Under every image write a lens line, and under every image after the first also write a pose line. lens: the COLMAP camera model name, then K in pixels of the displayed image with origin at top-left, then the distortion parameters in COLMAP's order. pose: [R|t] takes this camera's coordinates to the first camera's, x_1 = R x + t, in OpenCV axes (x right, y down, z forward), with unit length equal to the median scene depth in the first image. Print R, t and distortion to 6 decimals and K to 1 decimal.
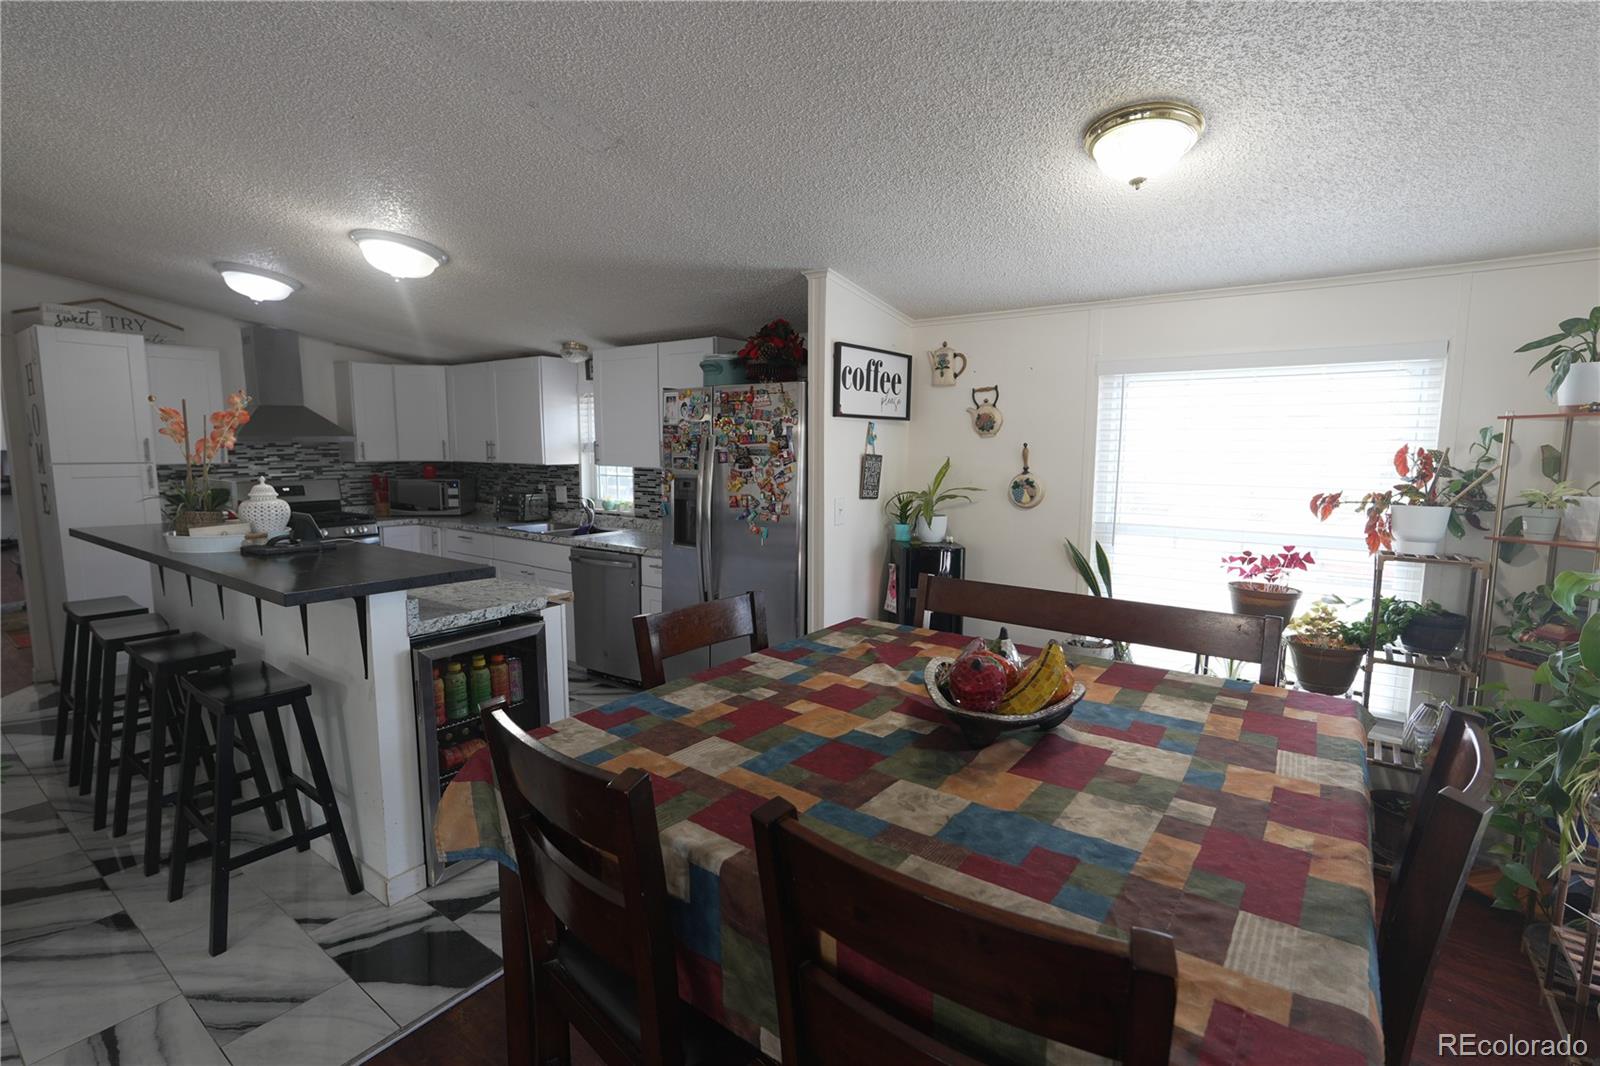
lens RADIAL K [[731.4, 0, 798.3], [0, 731.4, 531.9], [0, 0, 1]] dist [-0.002113, 0.001263]
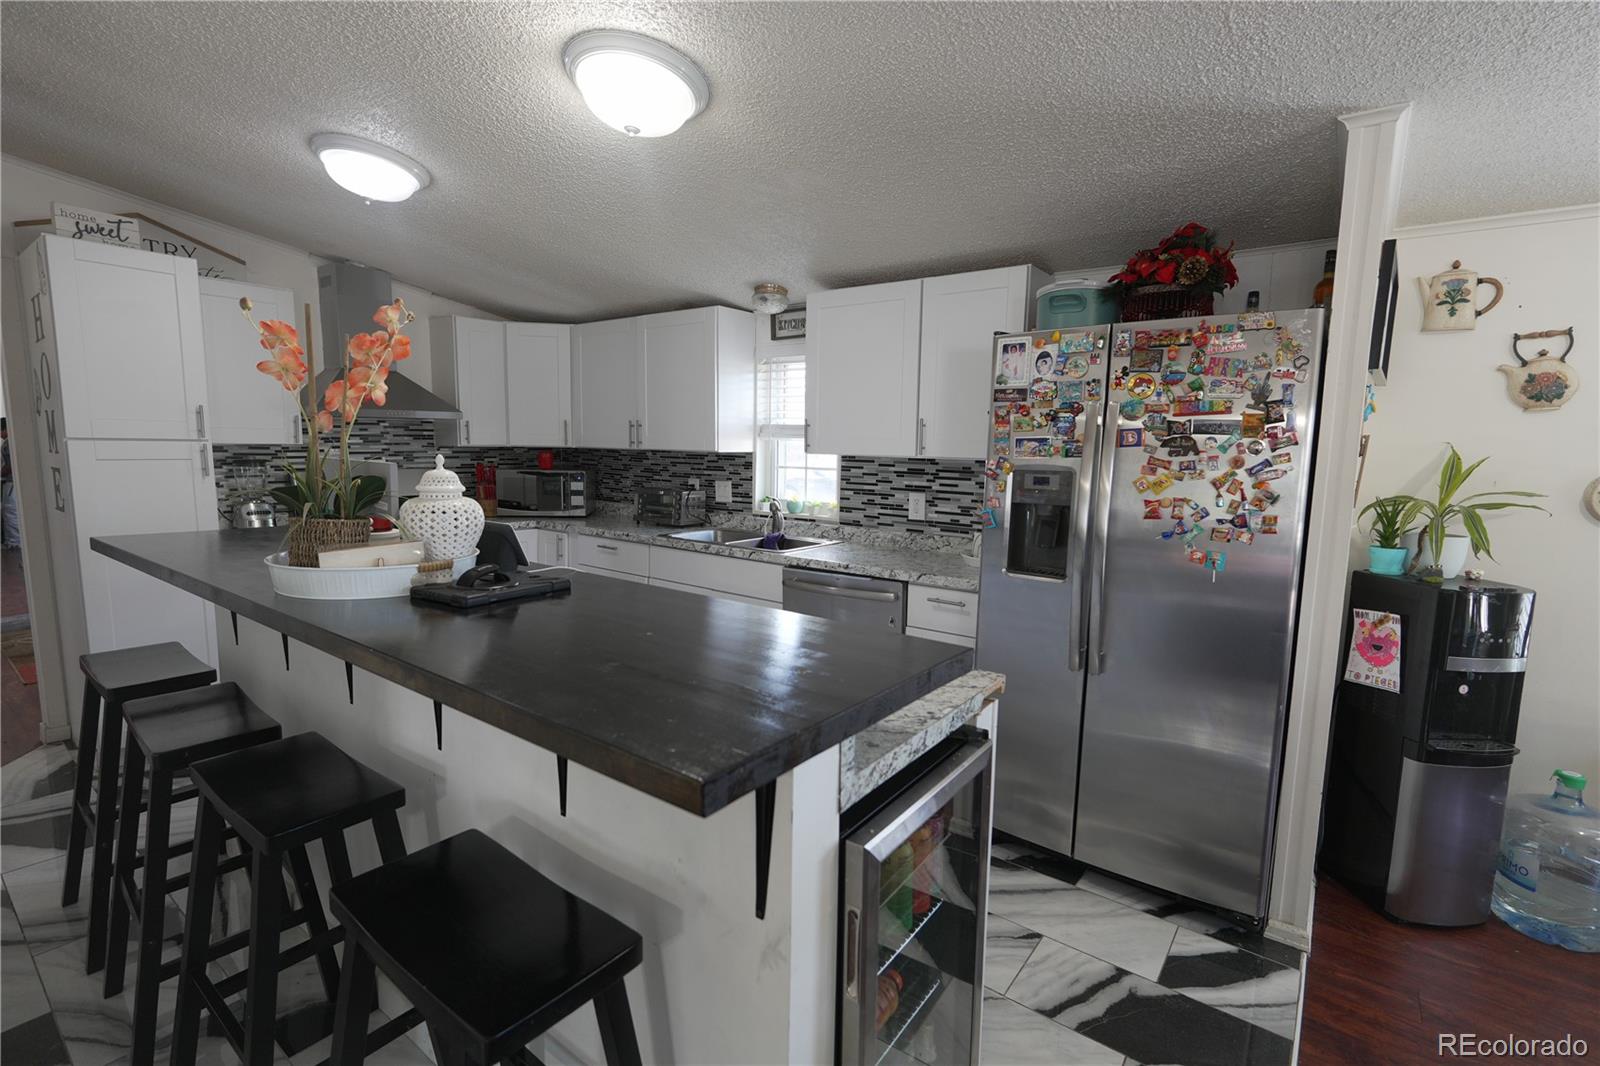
lens RADIAL K [[731.4, 0, 799.6], [0, 731.4, 535.5], [0, 0, 1]] dist [-0.002113, 0.001263]
pose [[0.999789, 0.014179, -0.014831, -0.302921], [-0.014072, 0.999874, 0.007302, -0.015988], [0.014933, -0.007092, 0.999863, 0.304404]]
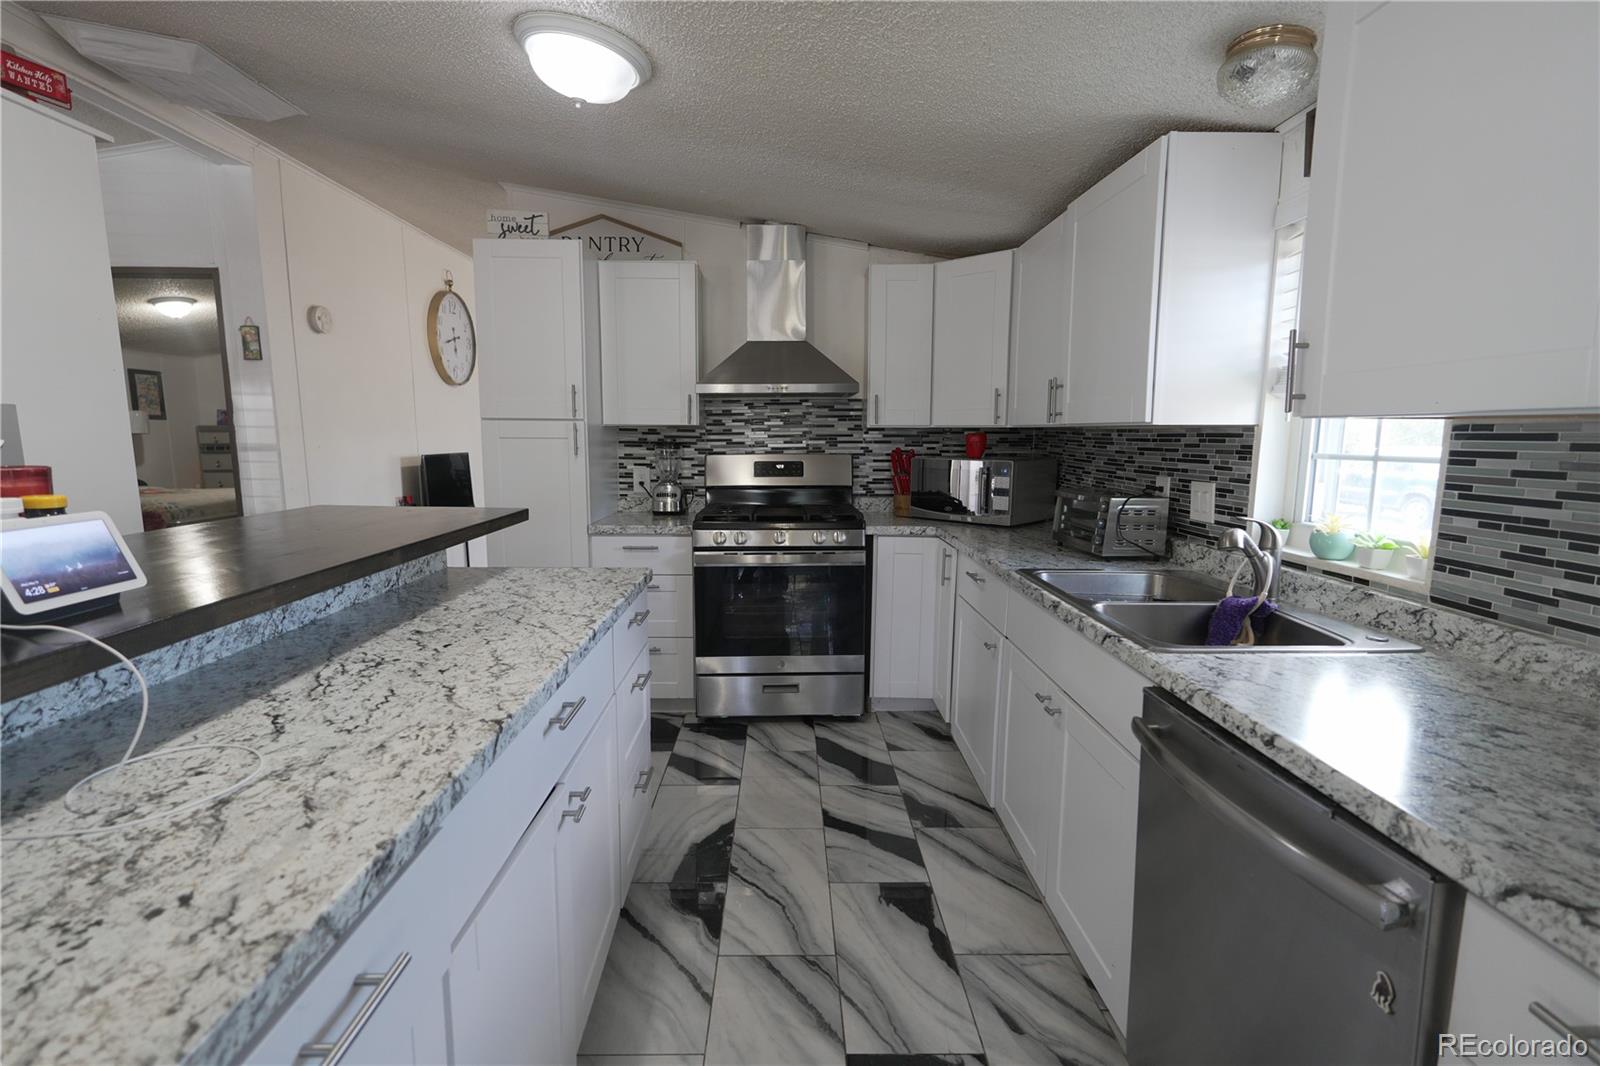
lens RADIAL K [[731.4, 0, 800.6], [0, 731.4, 530.5], [0, 0, 1]] dist [-0.002113, 0.001263]
pose [[0.607205, 0.102193, -0.787946, -0.179406], [-0.096702, 0.993827, 0.054375, -0.047442], [0.788638, 0.043179, 0.613339, 0.749803]]
